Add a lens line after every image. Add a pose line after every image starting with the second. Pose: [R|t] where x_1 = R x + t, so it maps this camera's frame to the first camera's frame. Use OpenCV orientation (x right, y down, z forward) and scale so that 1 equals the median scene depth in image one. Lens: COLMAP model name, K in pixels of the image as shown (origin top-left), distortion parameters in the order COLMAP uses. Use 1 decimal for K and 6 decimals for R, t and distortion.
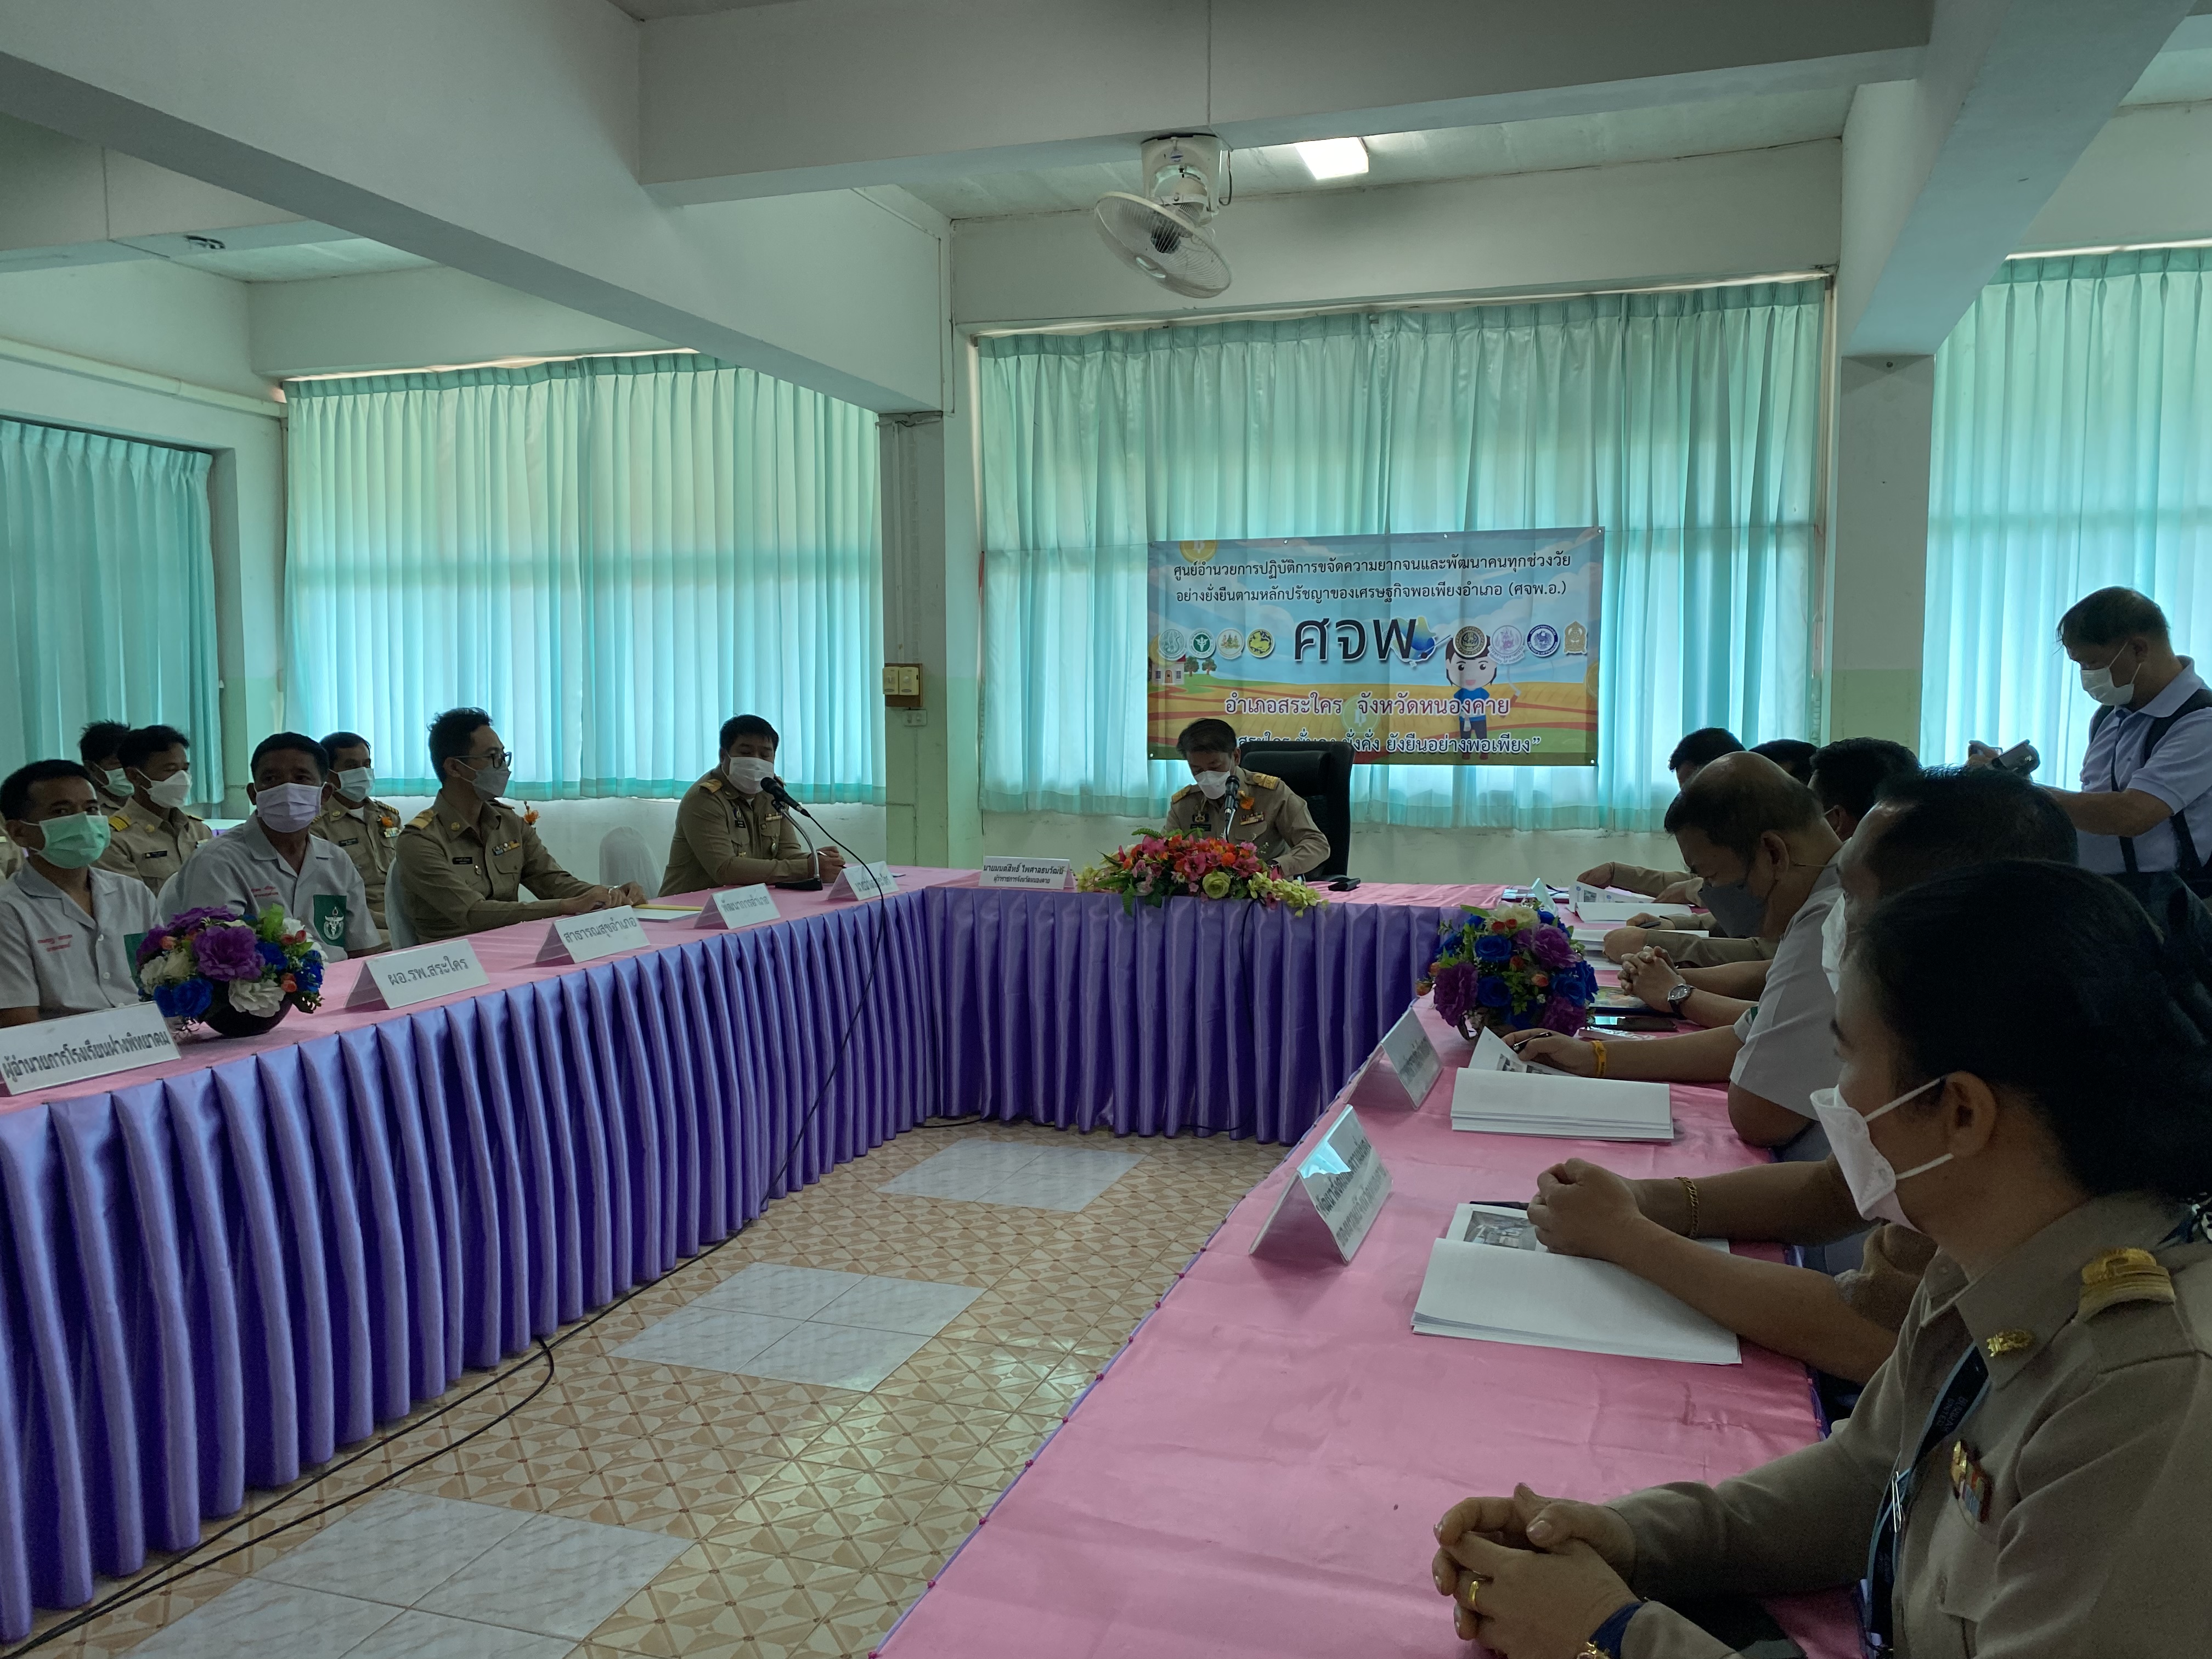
lens RADIAL K [[1695.8, 0, 1130.8], [0, 1695.8, 826.9], [0, 0, 1]] dist [0.027446, -0.030810]
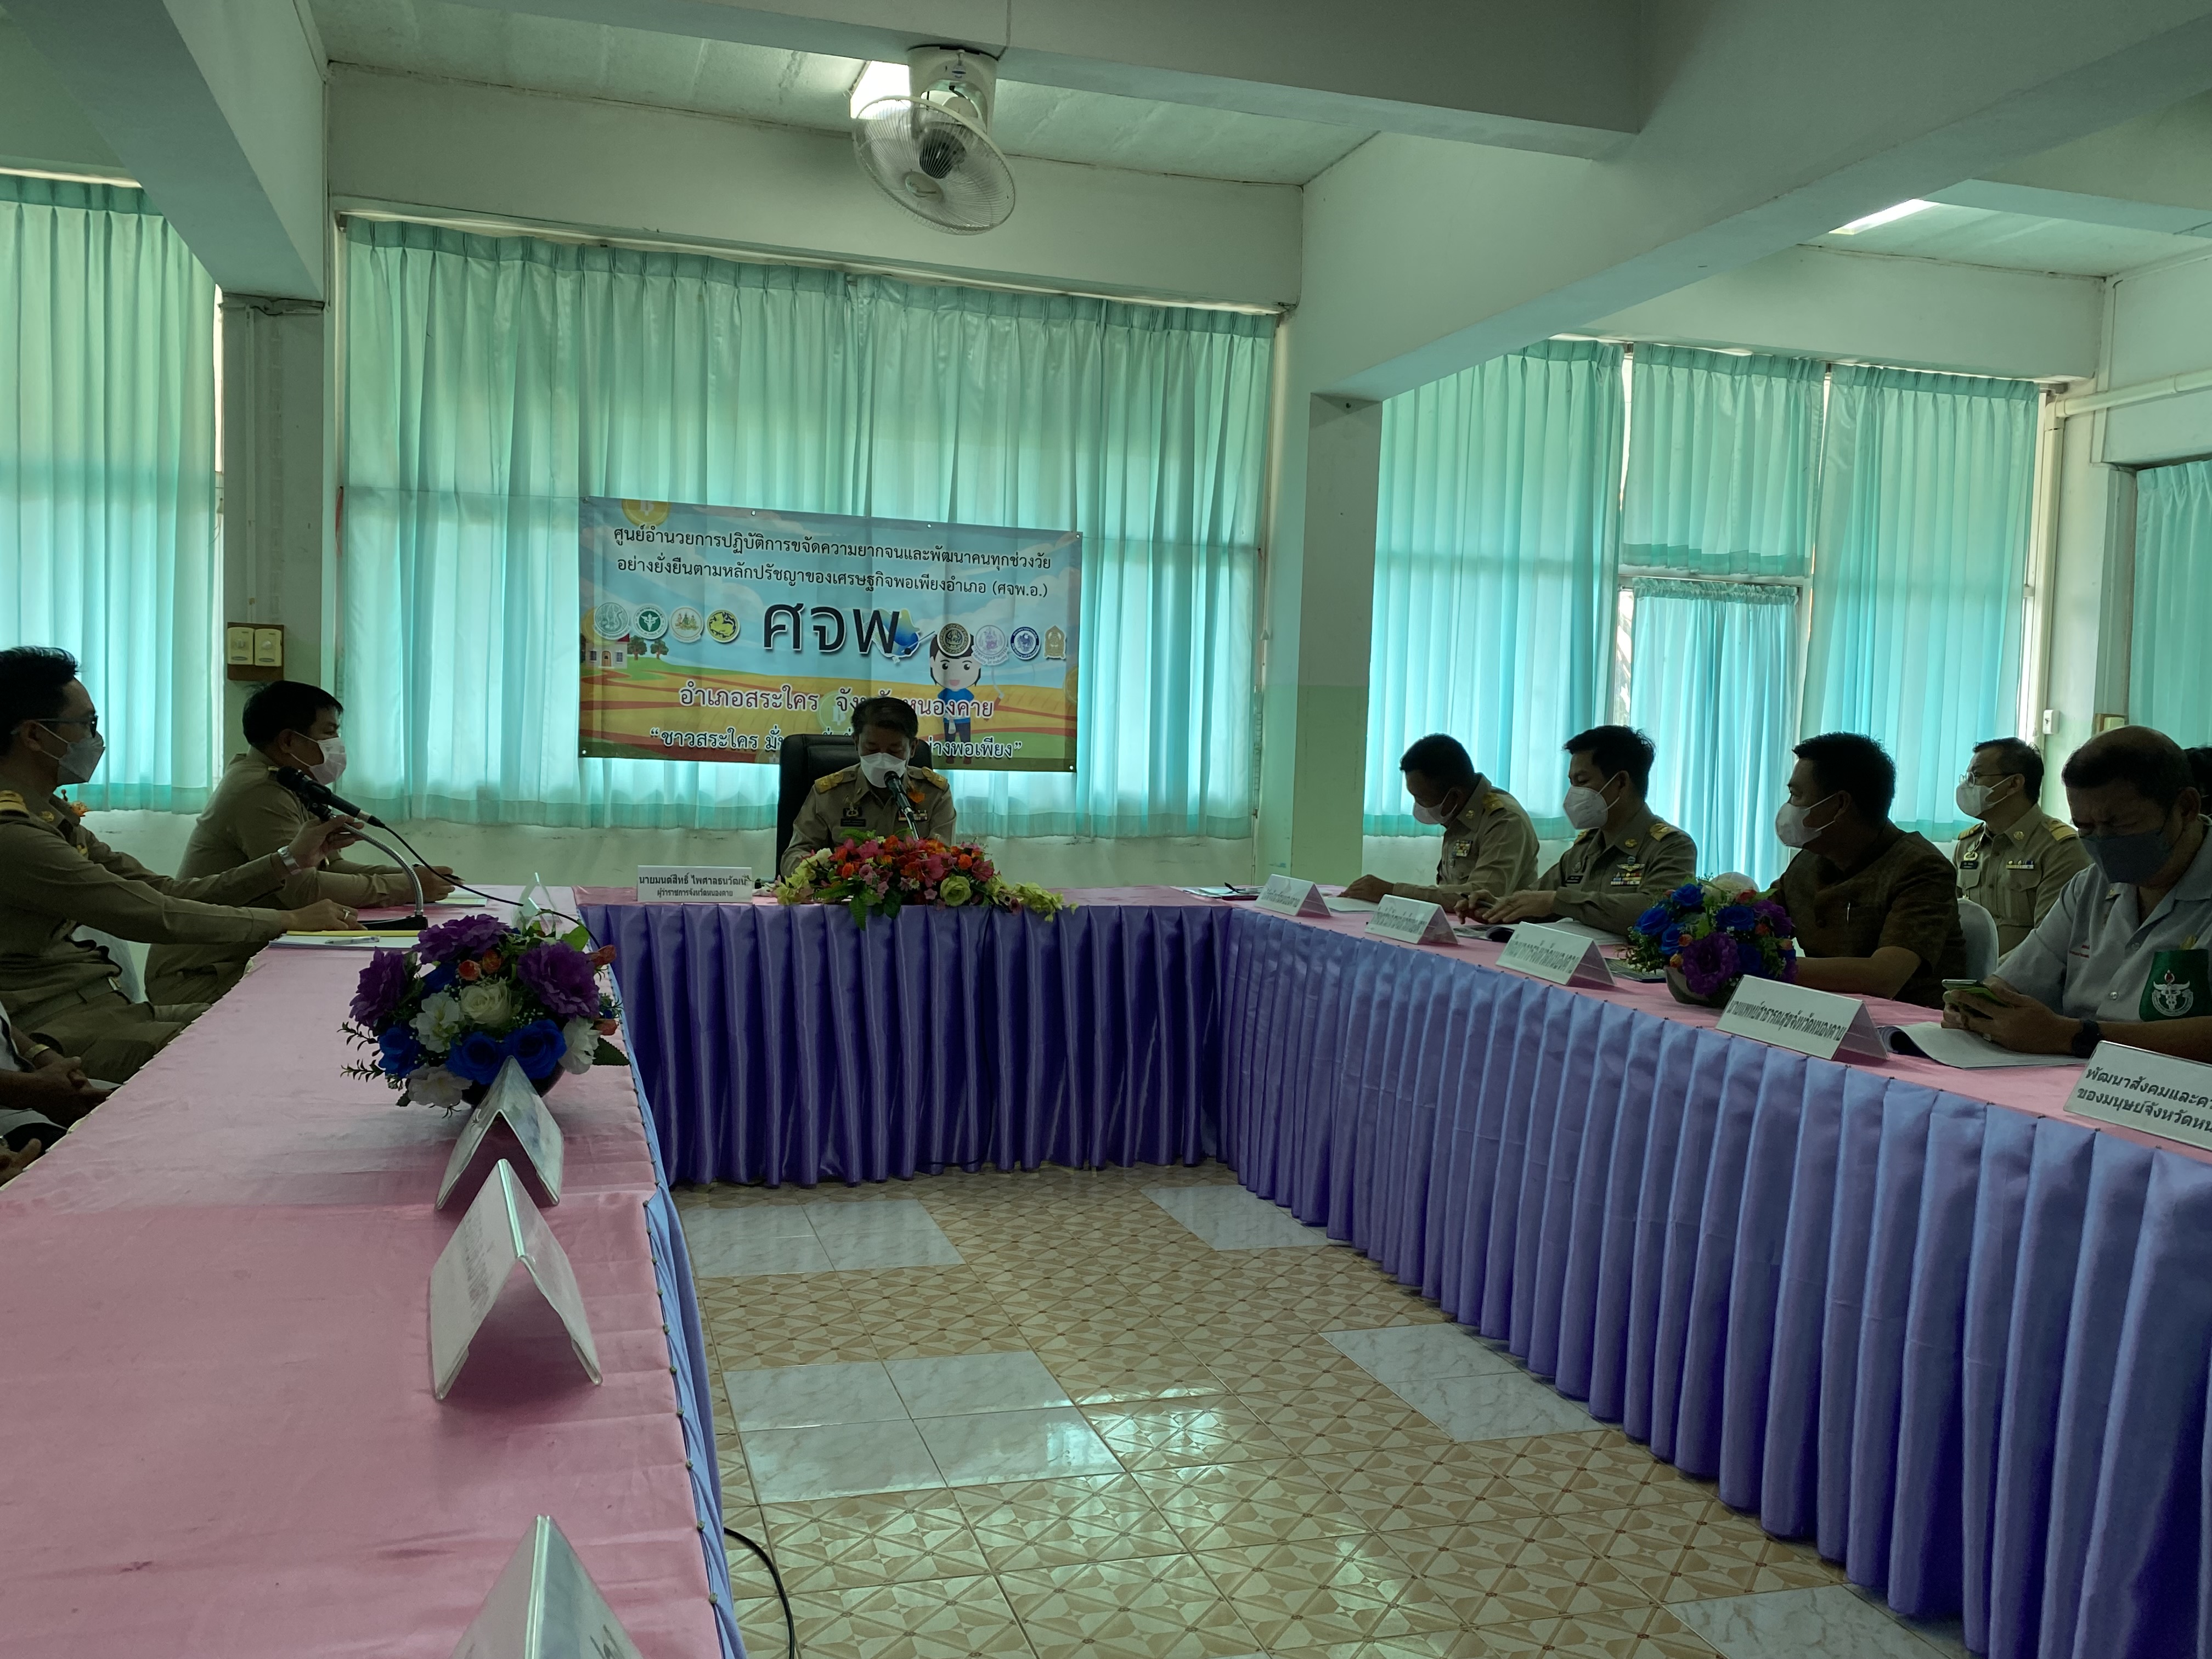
lens RADIAL K [[1832.0, 0, 1087.7], [0, 1832.0, 843.8], [0, 0, 1]] dist [0.041793, -0.062227]
pose [[0.827234, -0.004256, 0.561841, -0.313776], [0.008357, 0.999954, -0.004731, 0.010445], [-0.561795, 0.008609, 0.827232, 0.114226]]
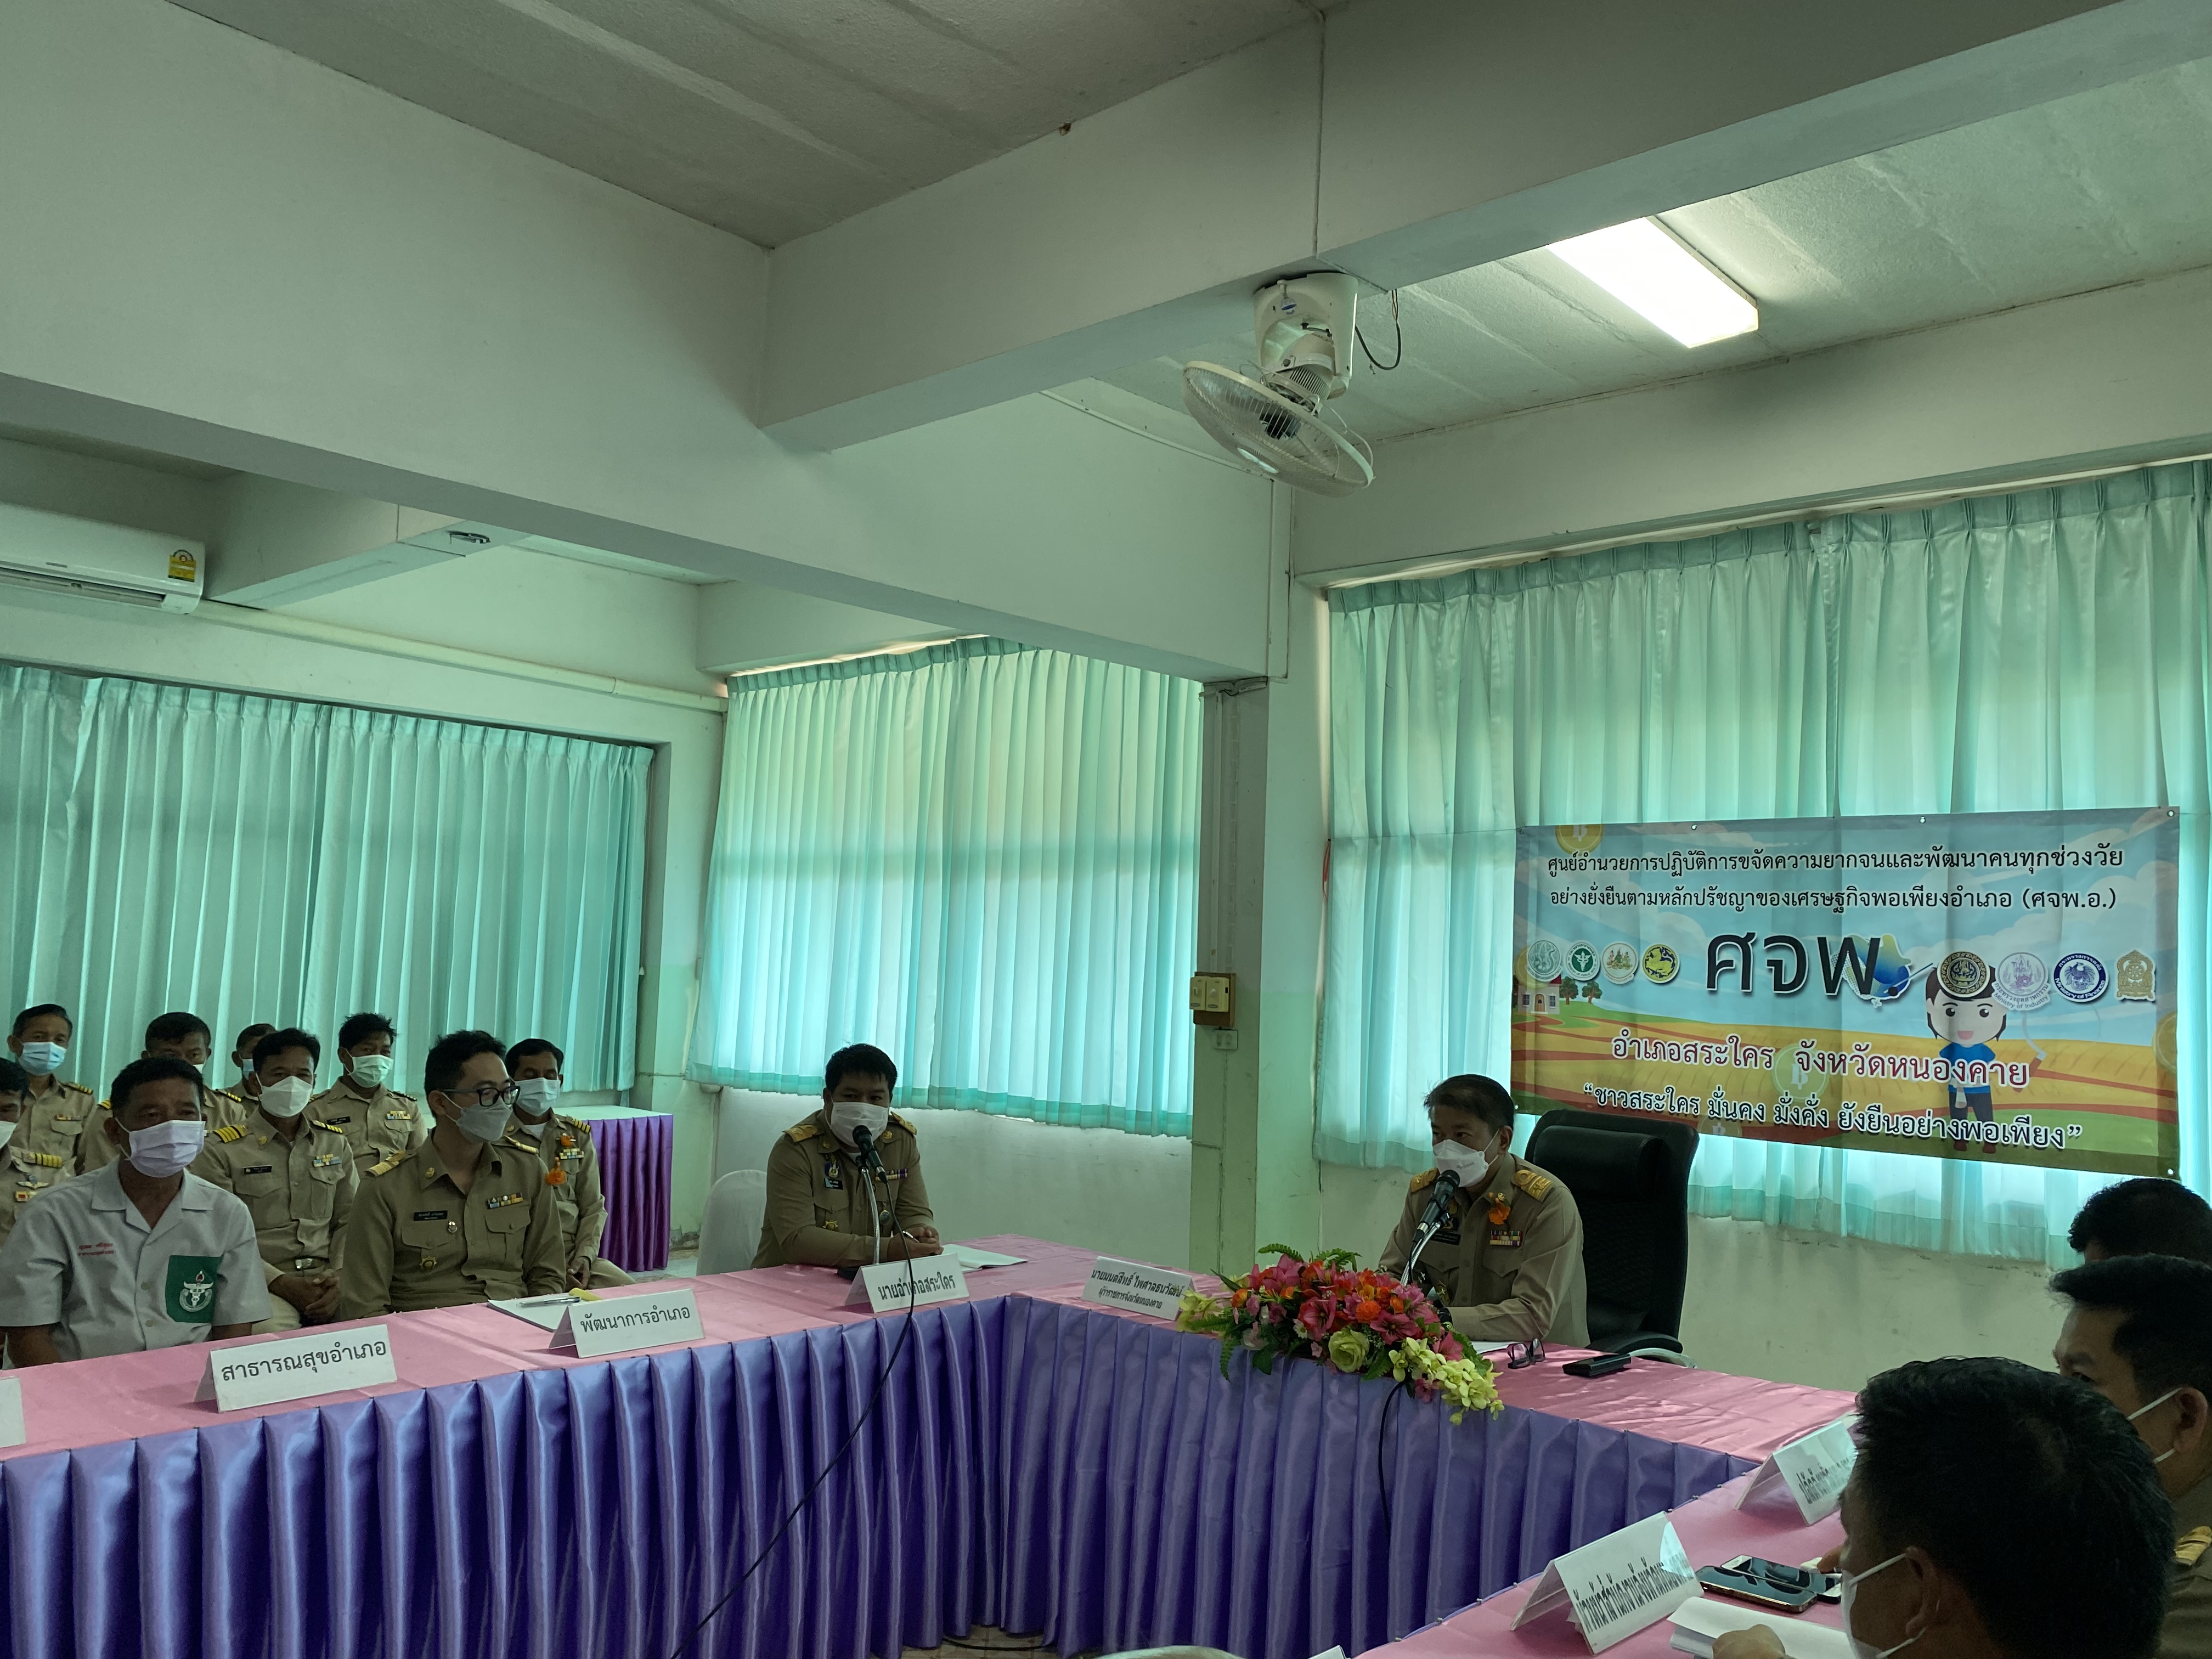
lens RADIAL K [[1695.8, 0, 1105.6], [0, 1695.8, 820.6], [0, 0, 1]] dist [0.027446, -0.030810]
pose [[0.909967, -0.005114, -0.414649, 0.171147], [-0.064239, 0.986115, -0.153138, -0.043428], [0.409674, 0.165987, 0.897004, 0.241986]]
